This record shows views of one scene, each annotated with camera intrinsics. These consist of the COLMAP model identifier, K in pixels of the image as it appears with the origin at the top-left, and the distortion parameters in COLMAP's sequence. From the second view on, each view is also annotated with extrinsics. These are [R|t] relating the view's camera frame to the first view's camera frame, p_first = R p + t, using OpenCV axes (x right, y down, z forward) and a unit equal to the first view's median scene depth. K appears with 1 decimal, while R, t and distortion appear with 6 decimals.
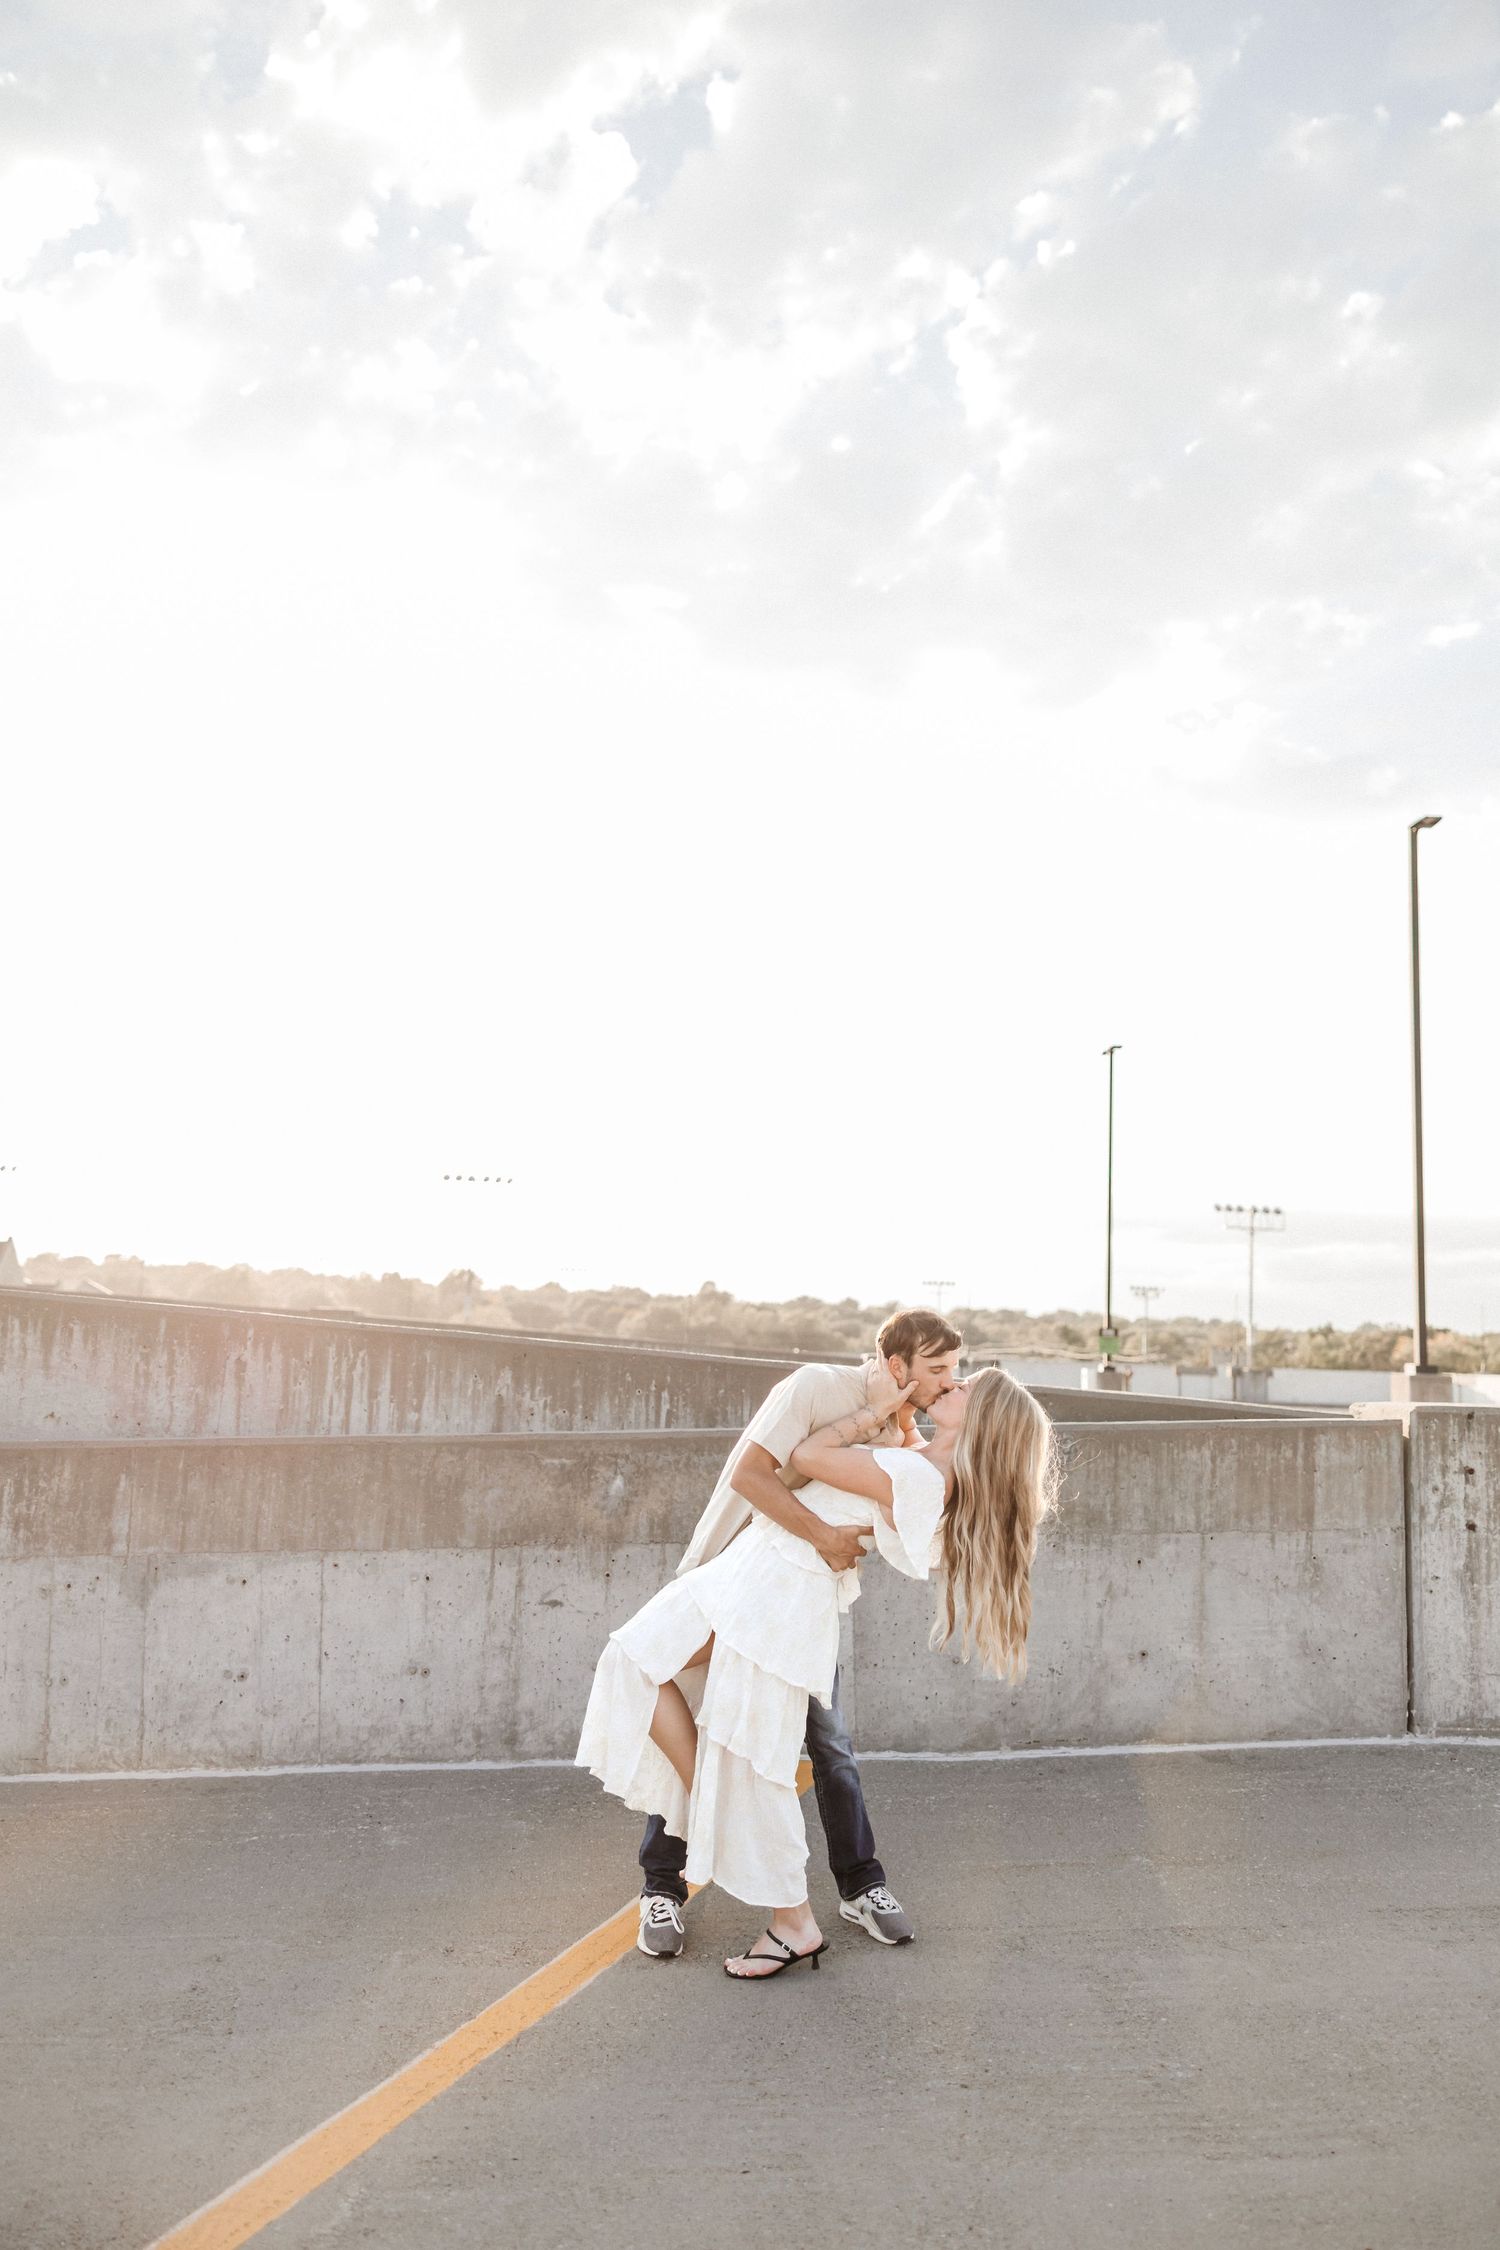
lens RADIAL K [[1720.6, 0, 739.3], [0, 1720.6, 1134.0], [0, 0, 1]] dist [-0.008817, 0.003496]
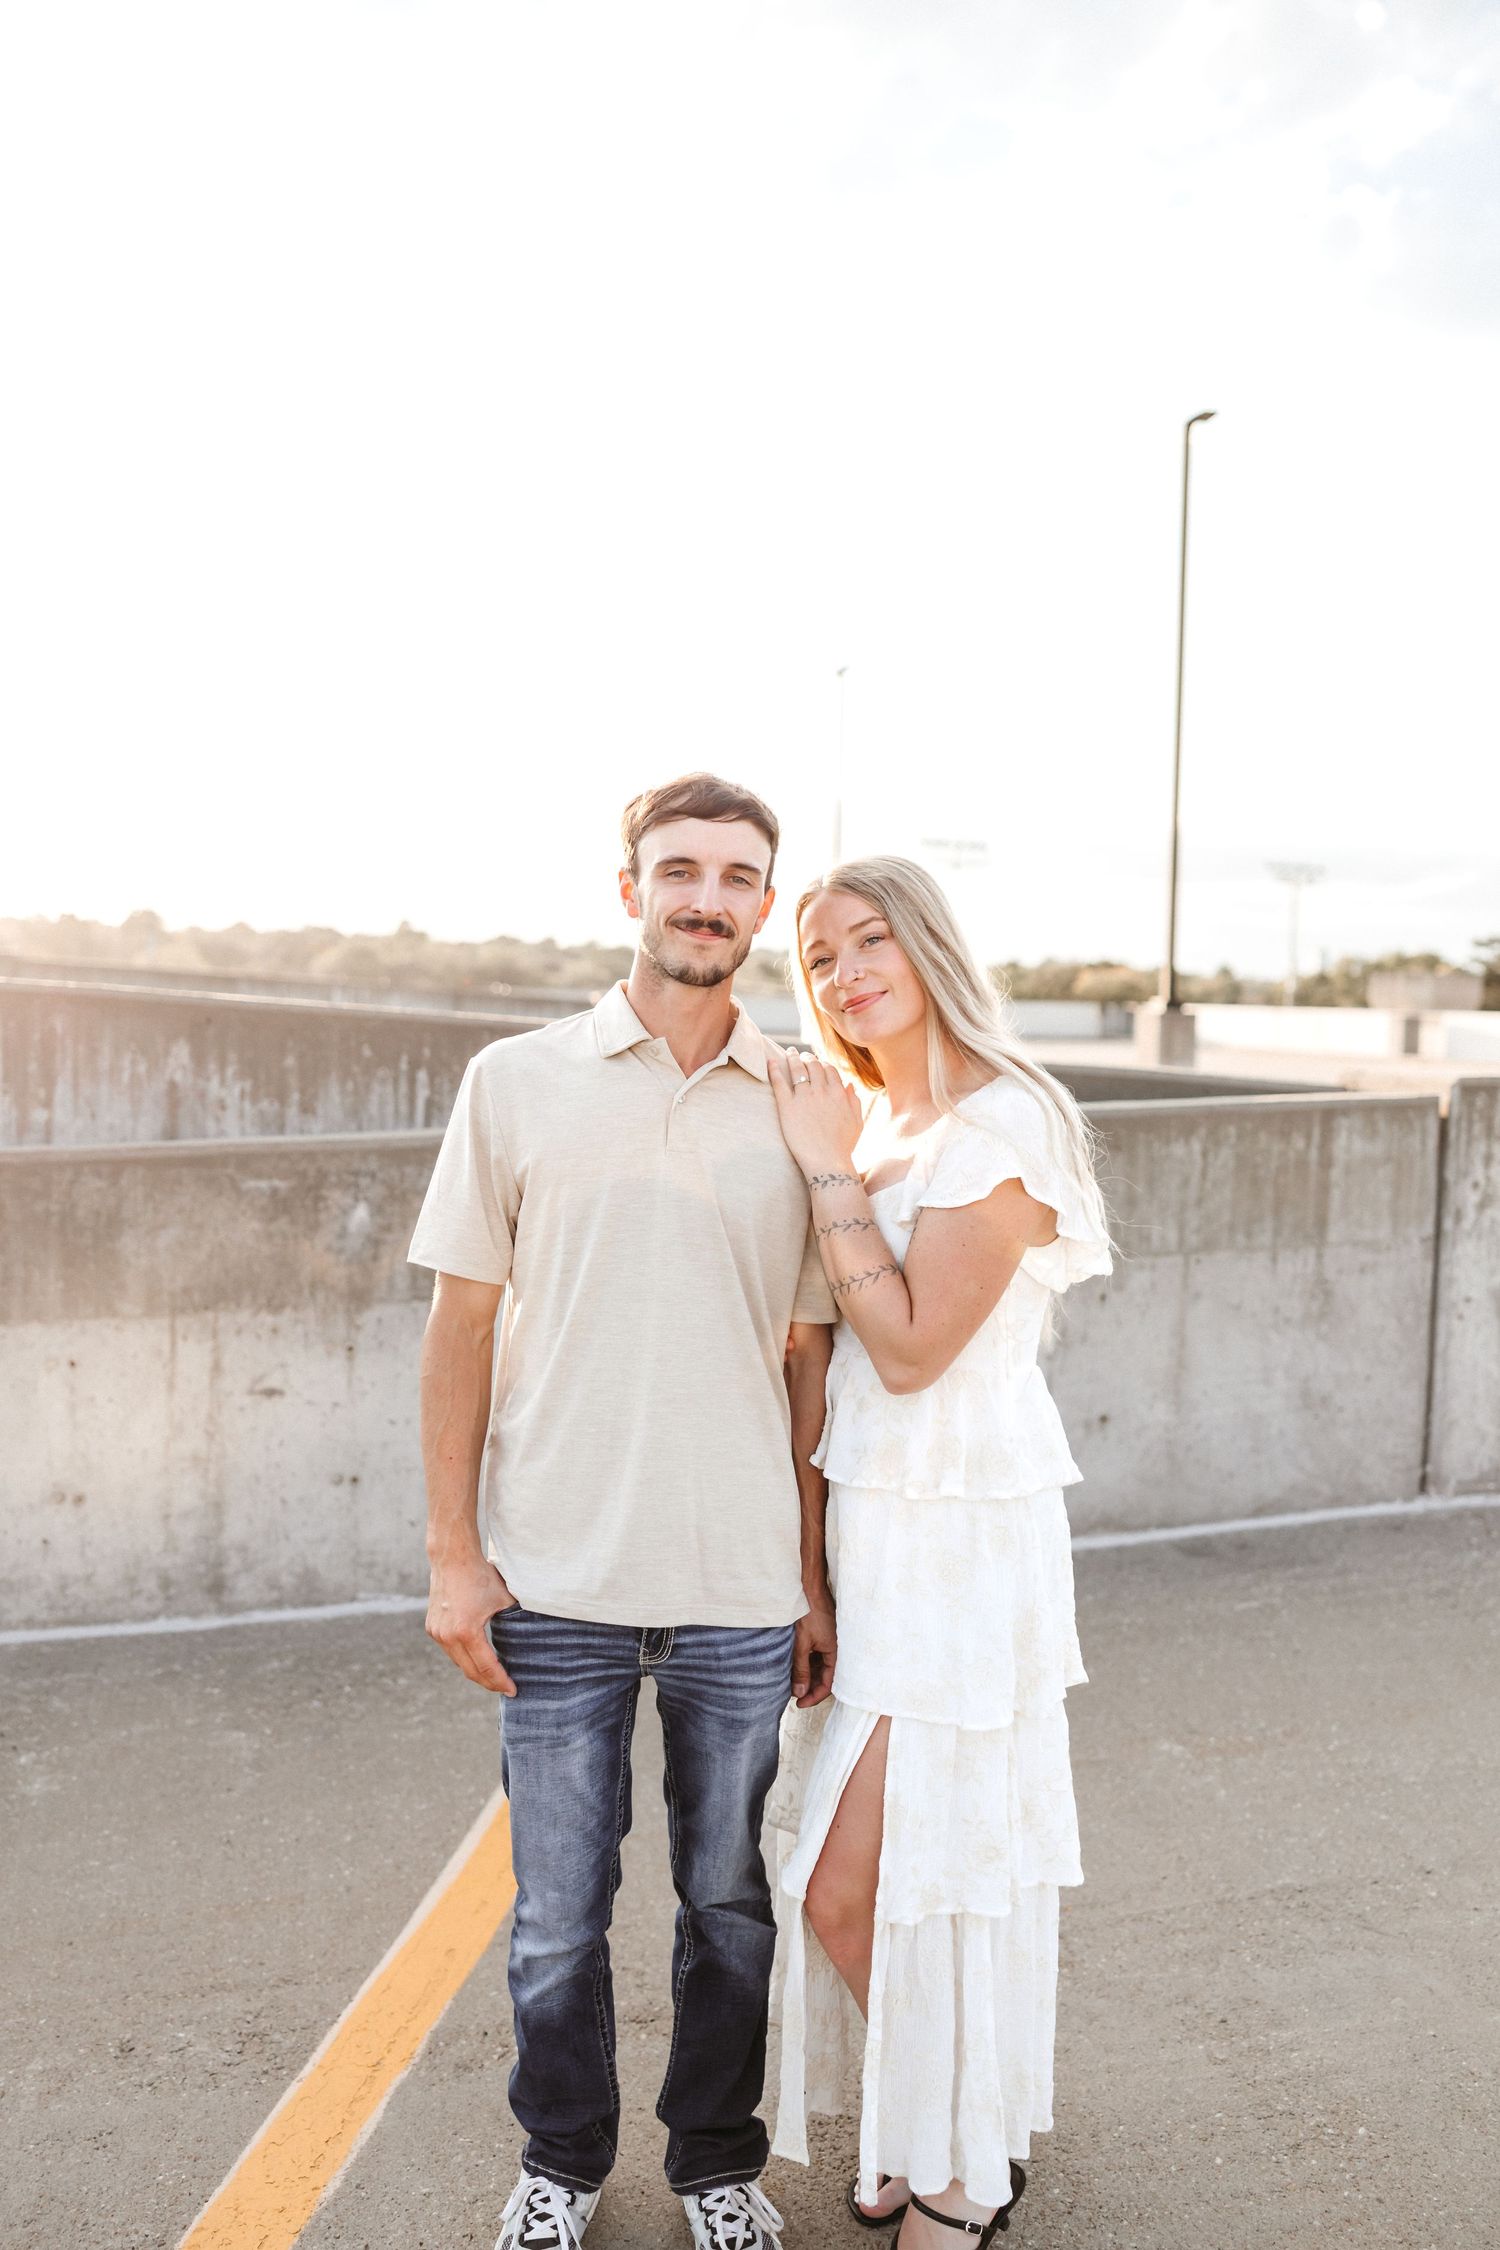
lens RADIAL K [[1720.6, 0, 739.3], [0, 1720.6, 1134.0], [0, 0, 1]] dist [-0.008817, 0.003496]
pose [[0.984891, -0.026652, 0.171111, -0.039670], [-0.009595, 0.978169, 0.207590, 0.032585], [-0.172908, -0.206095, 0.963134, 0.340796]]
